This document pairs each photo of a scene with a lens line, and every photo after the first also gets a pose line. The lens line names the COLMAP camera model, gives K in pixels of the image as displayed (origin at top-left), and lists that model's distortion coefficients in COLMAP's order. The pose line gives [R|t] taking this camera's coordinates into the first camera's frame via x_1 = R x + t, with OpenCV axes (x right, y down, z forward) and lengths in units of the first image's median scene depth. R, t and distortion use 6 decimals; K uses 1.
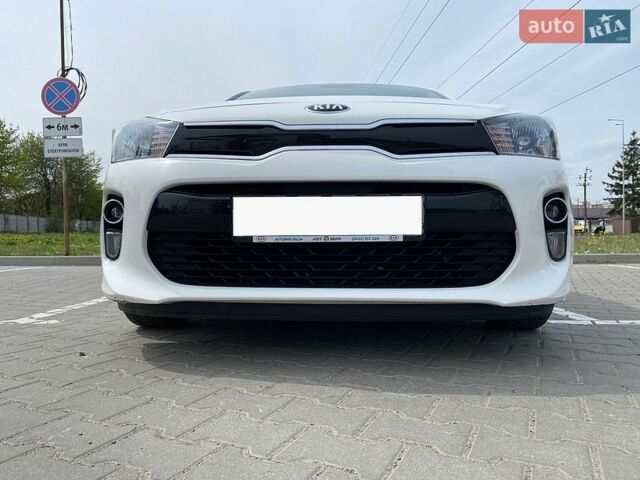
lens RADIAL K [[464.9, 0, 321.4], [0, 464.9, 248.5], [0, 0, 1]] dist [0.048995, -0.002819]
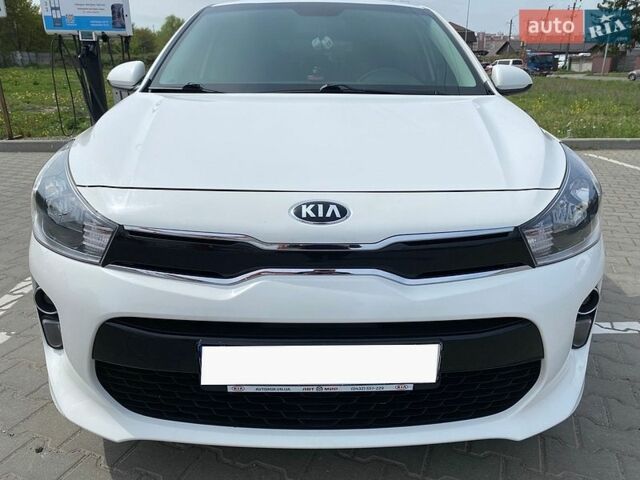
lens RADIAL K [[478.9, 0, 320.0], [0, 478.9, 240.0], [0, 0, 1]] dist [-0.001458, -0.000546]
pose [[0.998348, -0.013037, 0.055958, -0.030593], [-0.004126, 0.955135, 0.296142, -0.498223], [-0.057308, -0.295884, 0.953503, 0.270498]]
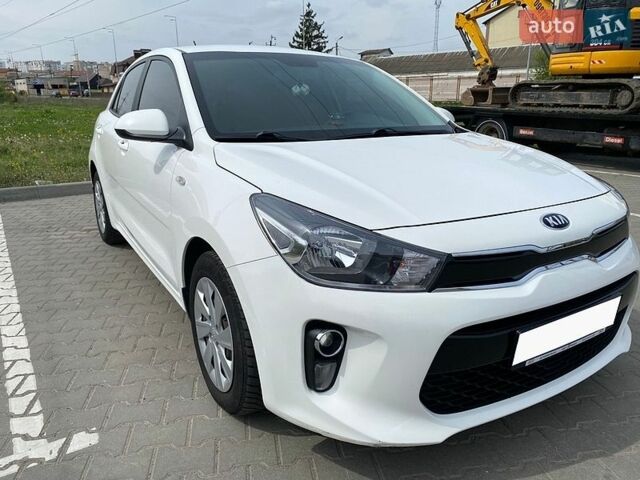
lens RADIAL K [[478.9, 0, 320.0], [0, 478.9, 240.0], [0, 0, 1]] dist [-0.001458, -0.000546]
pose [[0.831271, -0.157802, 0.532999, -1.050101], [0.025820, 0.968785, 0.246554, -0.557928], [-0.555268, -0.191191, 0.809397, 0.421590]]
